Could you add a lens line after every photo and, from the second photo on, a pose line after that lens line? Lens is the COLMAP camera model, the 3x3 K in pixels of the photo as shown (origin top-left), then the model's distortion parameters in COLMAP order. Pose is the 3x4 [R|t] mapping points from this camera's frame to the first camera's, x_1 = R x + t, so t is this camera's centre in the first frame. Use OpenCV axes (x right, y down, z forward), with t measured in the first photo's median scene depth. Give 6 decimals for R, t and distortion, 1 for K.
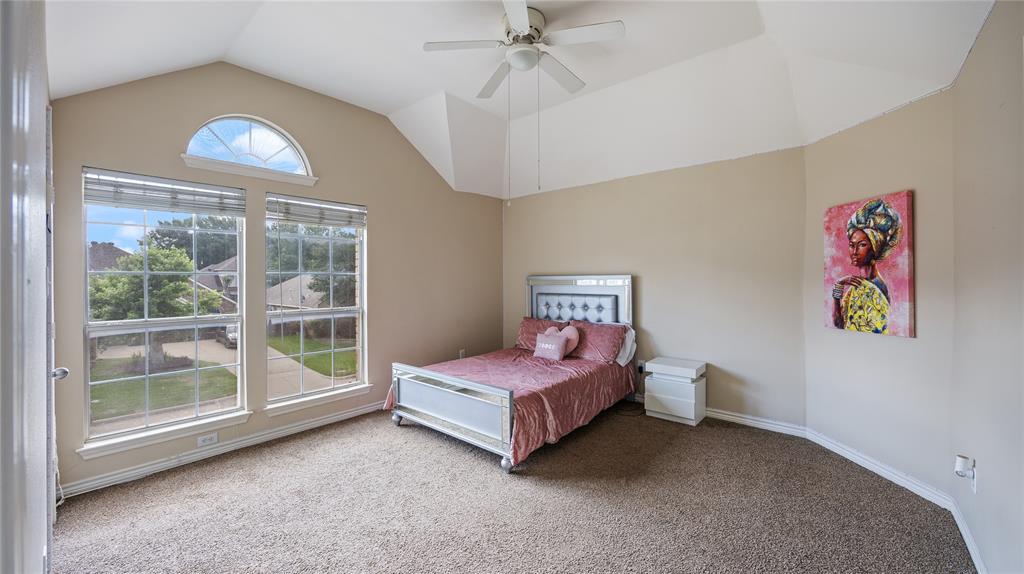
lens RADIAL K [[399.5, 0, 511.7], [0, 399.5, 280.9], [0, 0, 1]] dist [-0.014527, 0.000012]
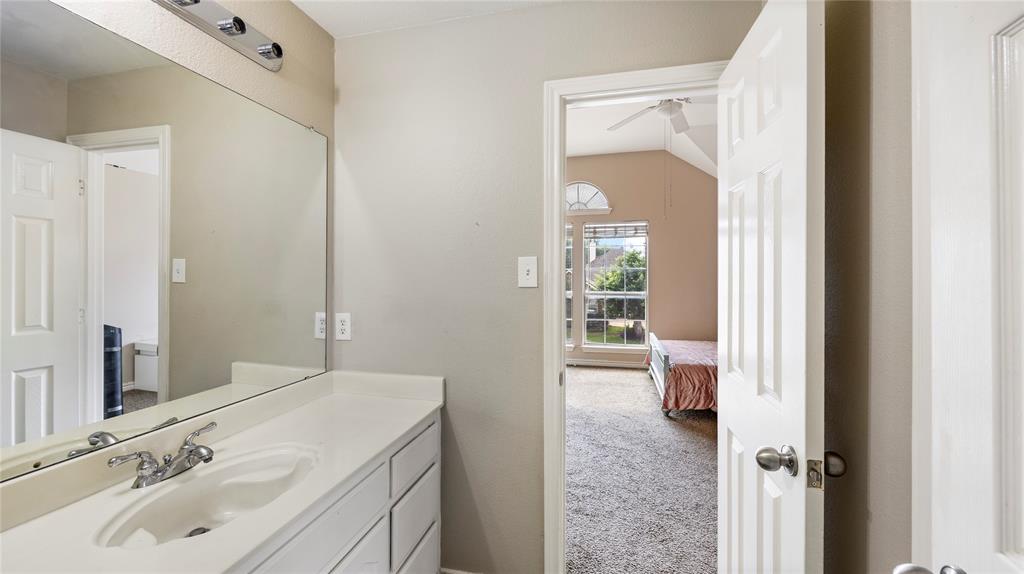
lens RADIAL K [[399.5, 0, 514.2], [0, 399.5, 278.1], [0, 0, 1]] dist [-0.014527, 0.000012]
pose [[0.448526, 0.014955, -0.893645, 1.057079], [-0.006480, 0.999888, 0.013481, -0.003760], [0.893747, -0.000255, 0.448572, -0.081474]]
